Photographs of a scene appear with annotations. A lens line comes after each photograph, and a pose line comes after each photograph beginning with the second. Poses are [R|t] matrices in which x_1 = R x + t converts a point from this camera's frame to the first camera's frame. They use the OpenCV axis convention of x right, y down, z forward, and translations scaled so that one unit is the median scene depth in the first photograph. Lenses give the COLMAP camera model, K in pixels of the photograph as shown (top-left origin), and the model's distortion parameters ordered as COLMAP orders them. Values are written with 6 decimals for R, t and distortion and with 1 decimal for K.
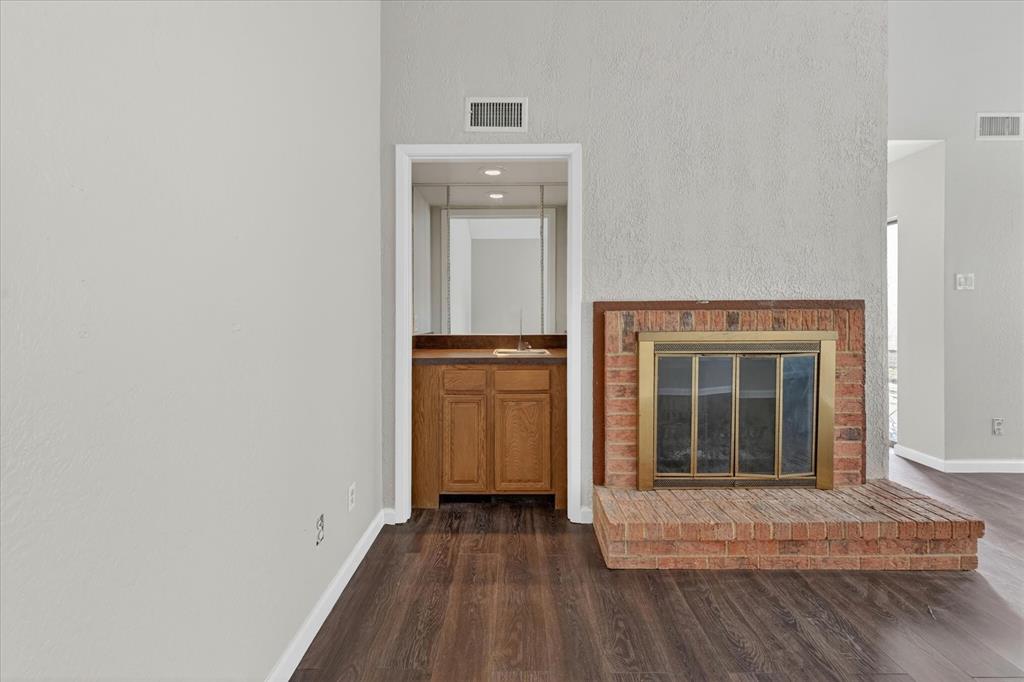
lens RADIAL K [[417.2, 0, 509.8], [0, 417.2, 315.0], [0, 0, 1]] dist [-0.000569, 0.000359]
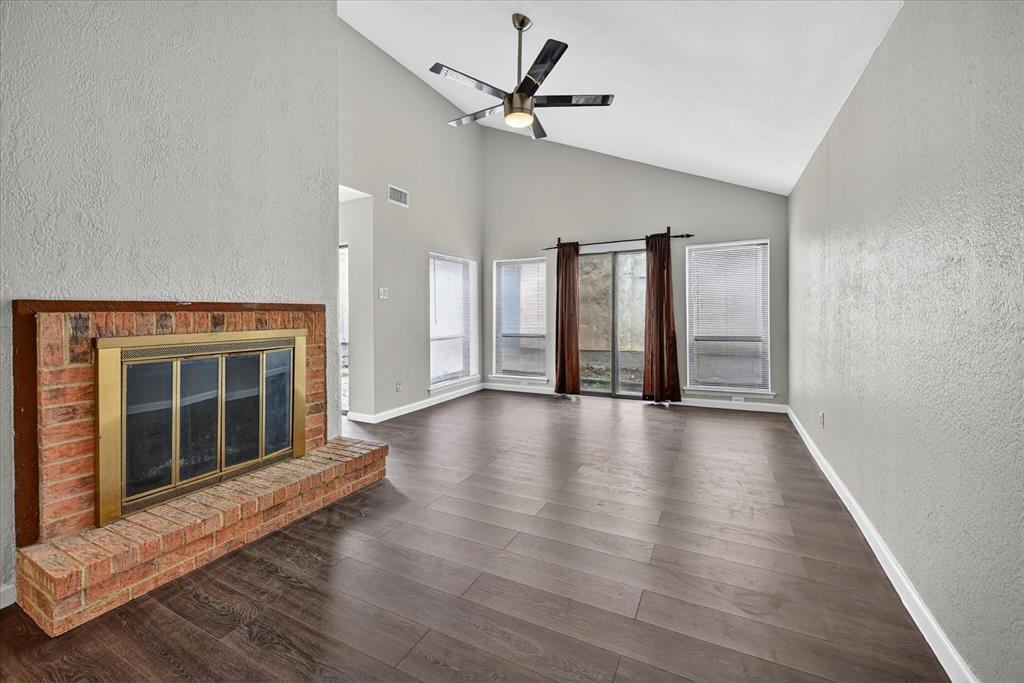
lens RADIAL K [[417.2, 0, 509.8], [0, 417.2, 315.5], [0, 0, 1]] dist [-0.000569, 0.000359]
pose [[0.445709, -0.004479, 0.895167, -0.070357], [0.007311, 0.999972, 0.001363, 0.000985], [-0.895148, 0.005937, 0.445729, -0.111009]]
